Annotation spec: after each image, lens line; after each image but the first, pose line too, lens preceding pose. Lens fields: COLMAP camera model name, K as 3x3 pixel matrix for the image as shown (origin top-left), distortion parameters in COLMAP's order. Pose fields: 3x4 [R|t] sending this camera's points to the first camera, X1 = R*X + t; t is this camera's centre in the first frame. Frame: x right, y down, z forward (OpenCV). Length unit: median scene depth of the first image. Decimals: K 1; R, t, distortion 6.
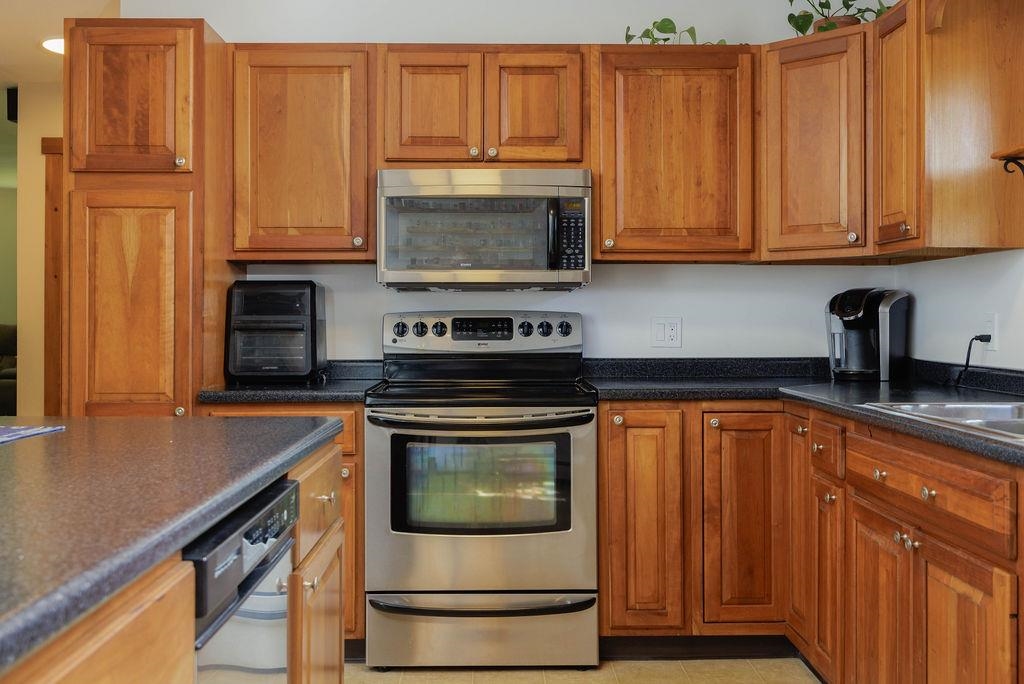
lens RADIAL K [[1006.2, 0, 512.0], [0, 1006.2, 313.7], [0, 0, 1]] dist [-0.011276, 0.007651]
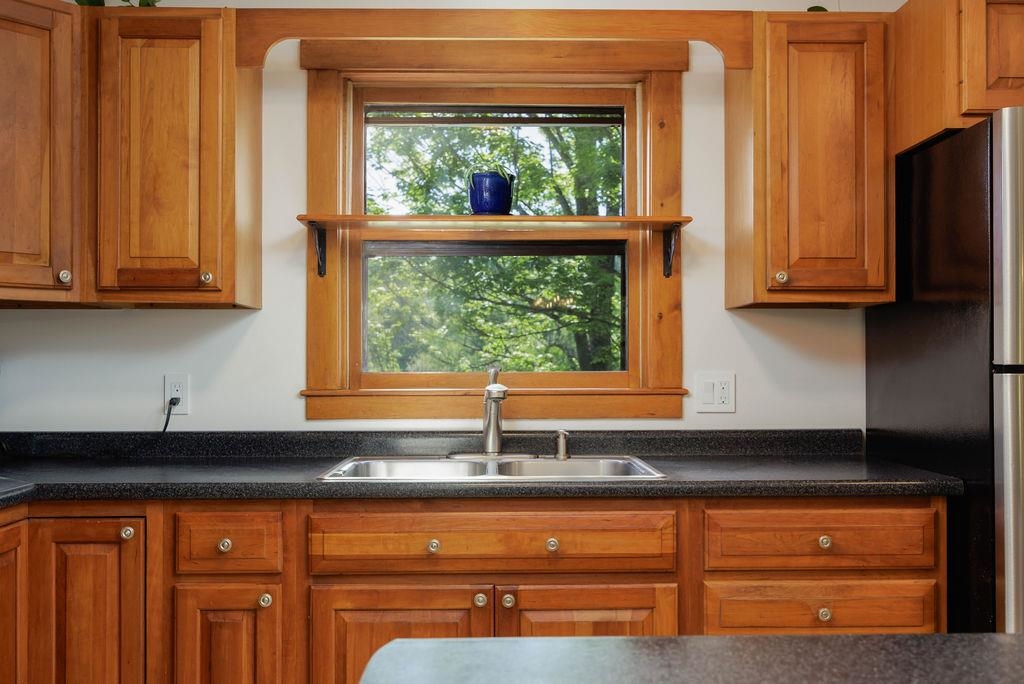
lens RADIAL K [[983.2, 0, 512.0], [0, 983.2, 342.0], [0, 0, 1]] dist [0.000333, 0.005915]
pose [[-0.011320, 0.015659, 0.999813, -0.379052], [-0.001887, 0.999875, -0.015681, -0.014952], [-0.999934, -0.002064, -0.011289, 0.628702]]
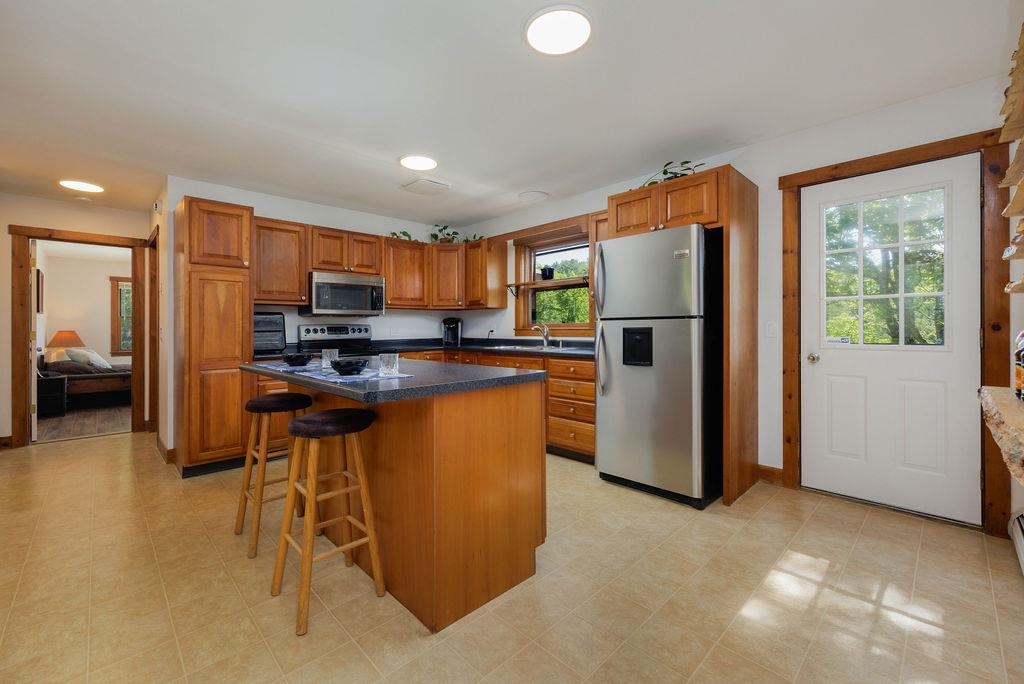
lens RADIAL K [[416.6, 0, 494.8], [0, 416.6, 325.5], [0, 0, 1]] dist [0.000299, 0.000047]
pose [[0.747344, -0.001289, 0.664436, -0.505893], [0.001741, 0.999998, -0.000019, 0.002213], [-0.664435, 0.001171, 0.747345, -0.163417]]
